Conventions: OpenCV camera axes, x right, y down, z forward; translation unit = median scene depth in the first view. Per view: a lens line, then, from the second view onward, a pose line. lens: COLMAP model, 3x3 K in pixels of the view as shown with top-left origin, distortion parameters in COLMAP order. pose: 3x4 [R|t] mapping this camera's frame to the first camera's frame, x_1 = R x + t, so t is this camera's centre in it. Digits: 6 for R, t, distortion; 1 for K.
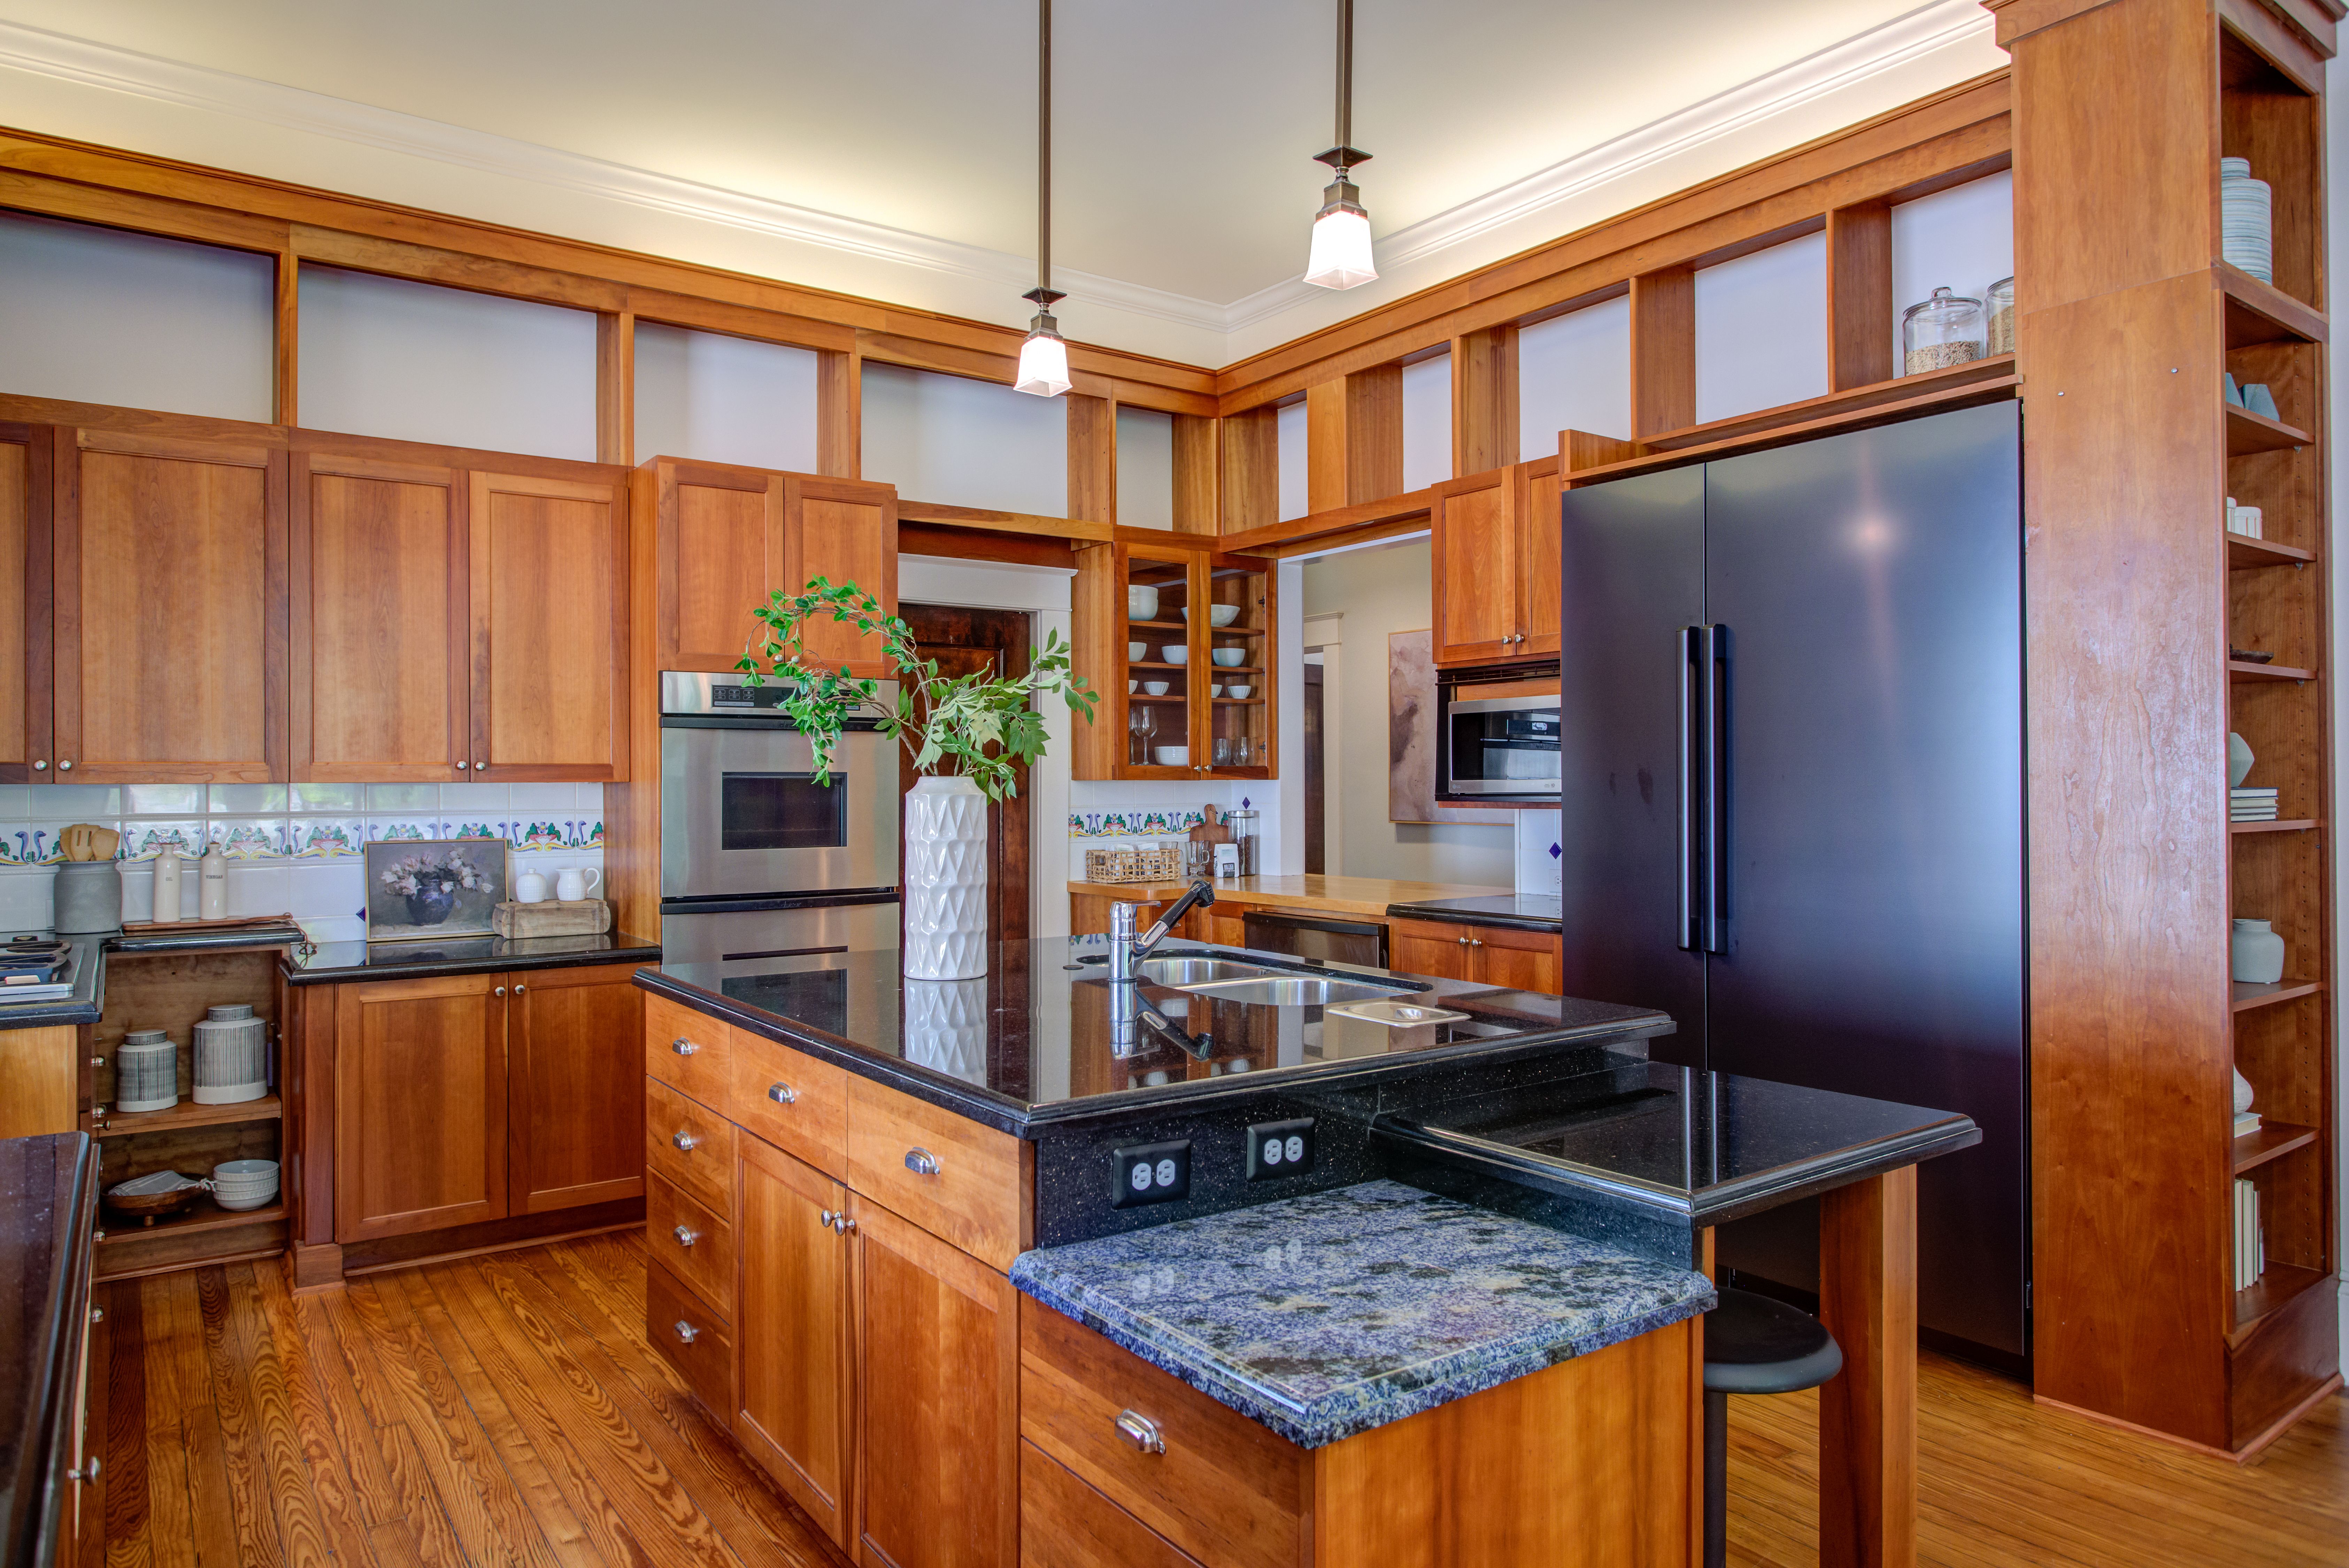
lens RADIAL K [[1449.9, 0, 1168.9], [0, 1449.9, 789.6], [0, 0, 1]] dist [0.007543, 0.000188]
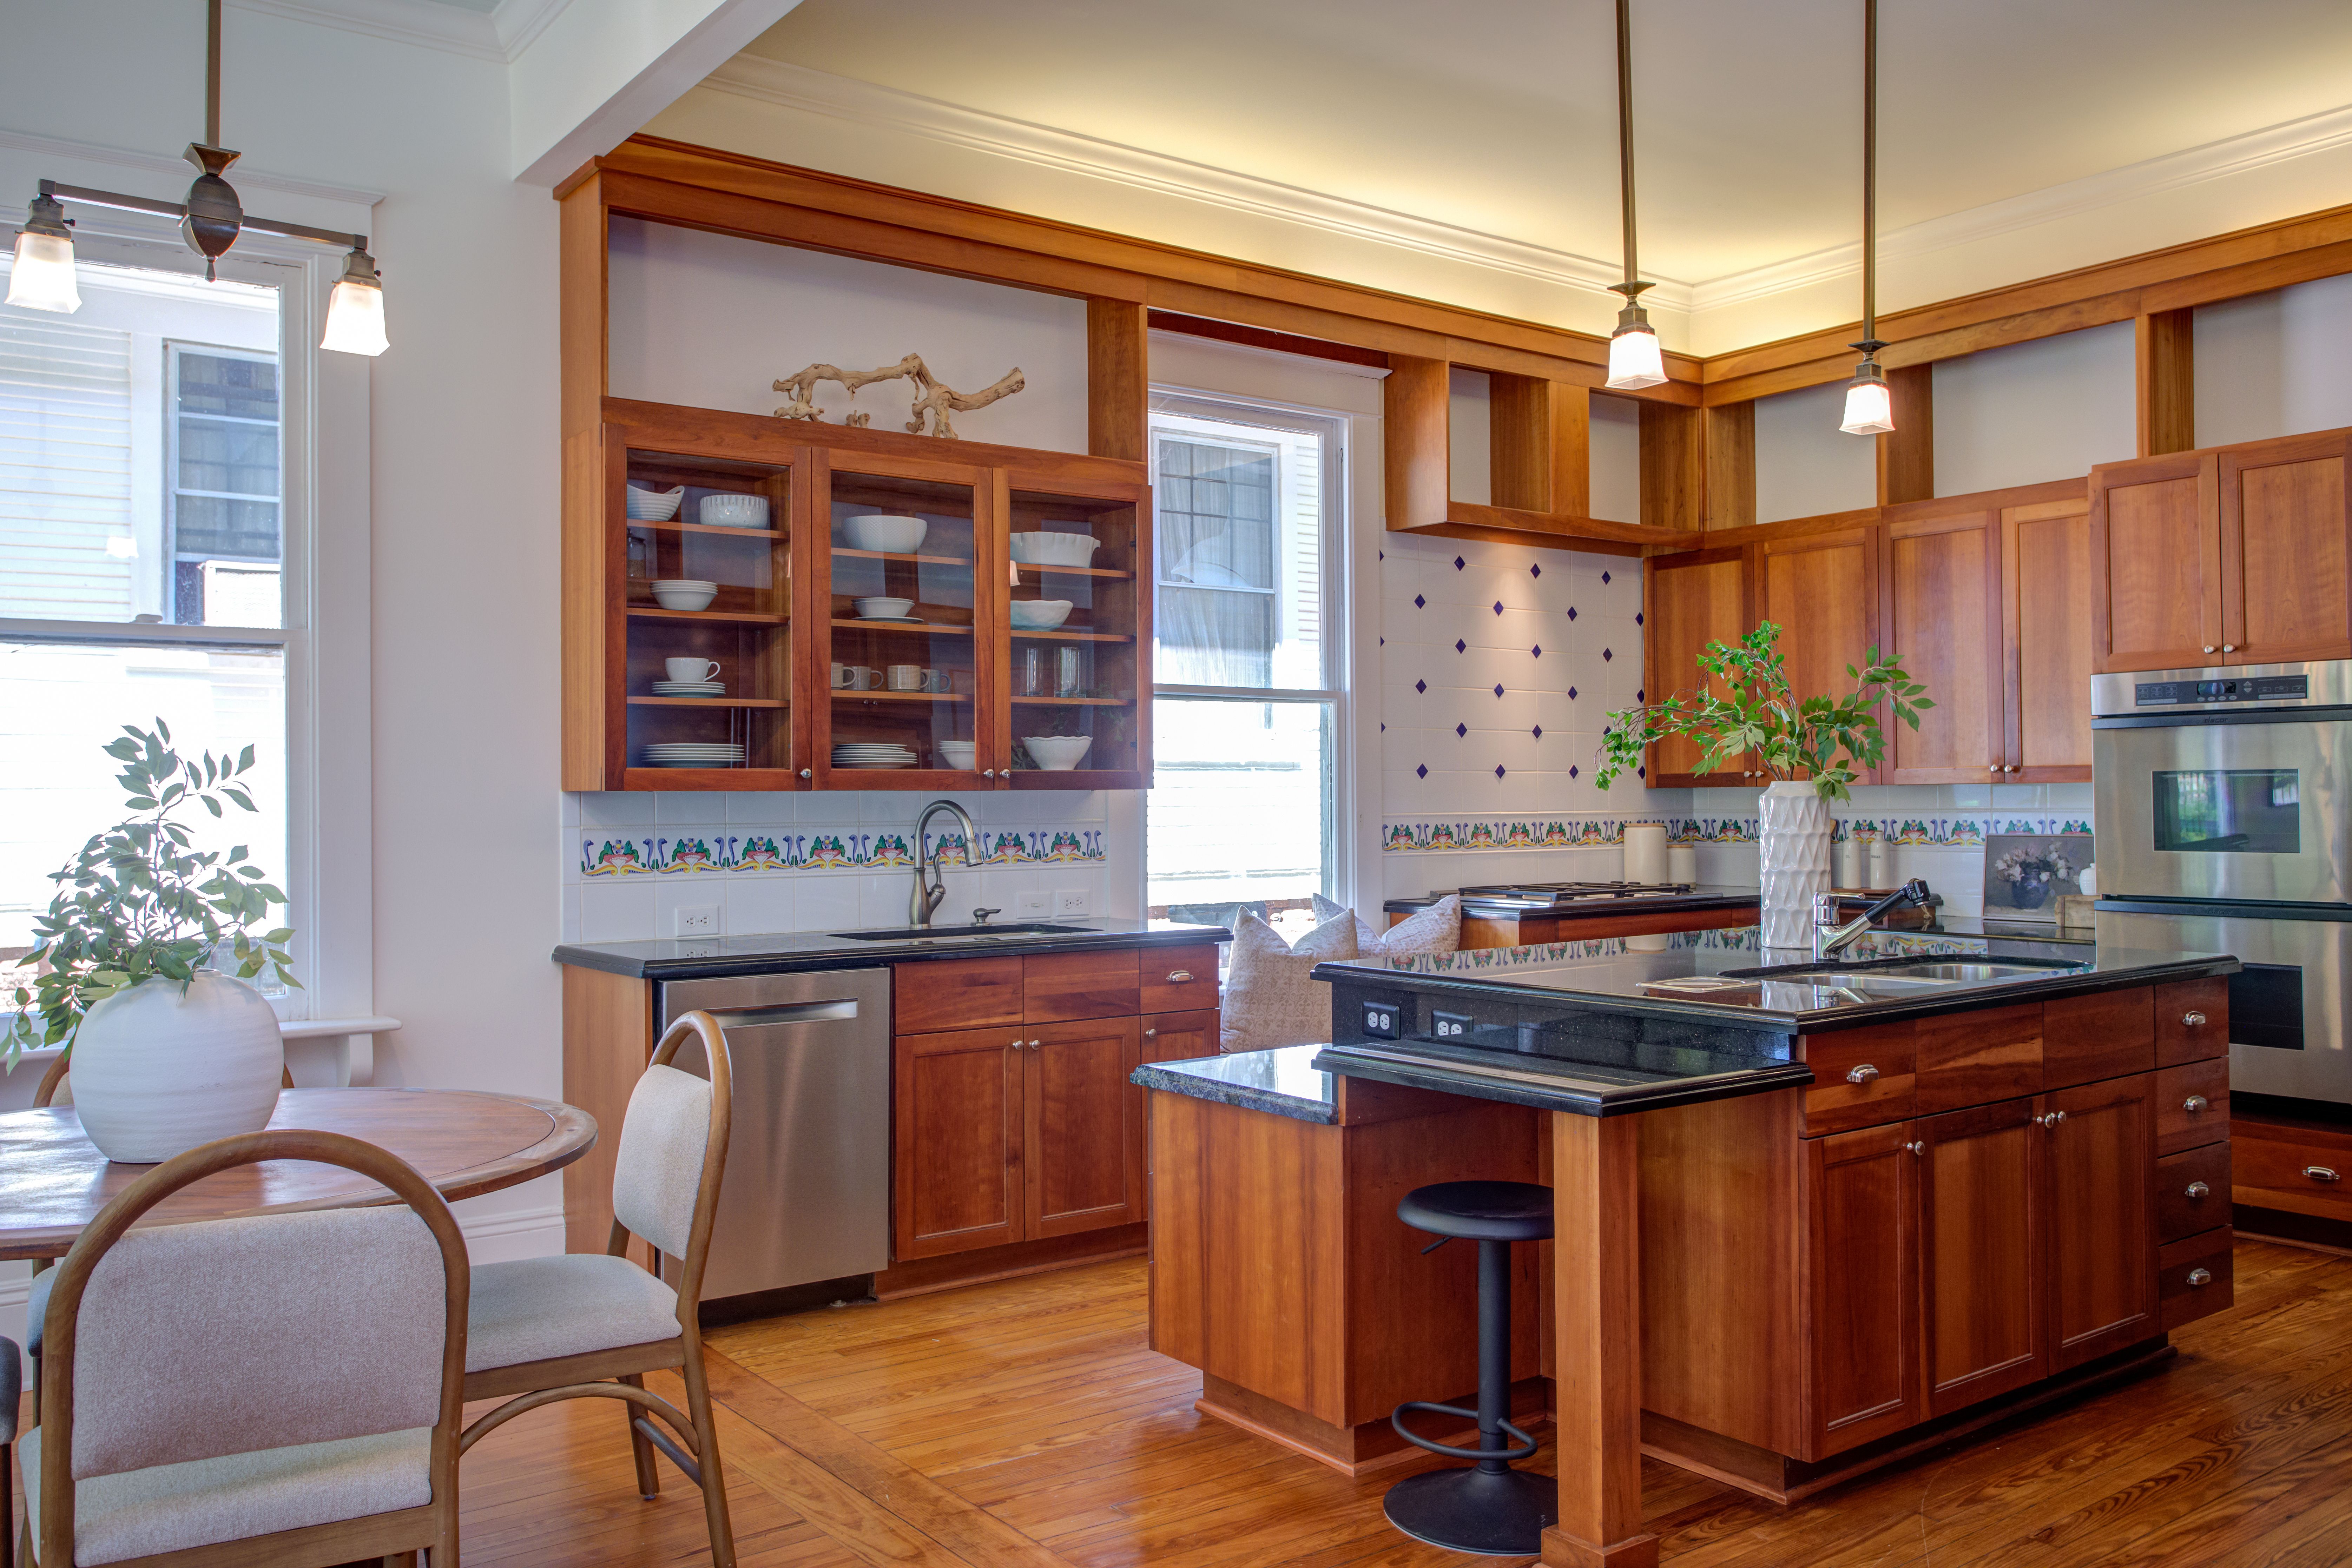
lens RADIAL K [[1879.9, 0, 1176.4], [0, 1879.9, 784.8], [0, 0, 1]] dist [-0.003396, 0.001484]
pose [[0.038263, -0.002396, -0.999265, 0.938991], [0.006265, 0.999978, -0.002158, -0.004295], [0.999248, -0.006177, 0.038277, 0.289940]]
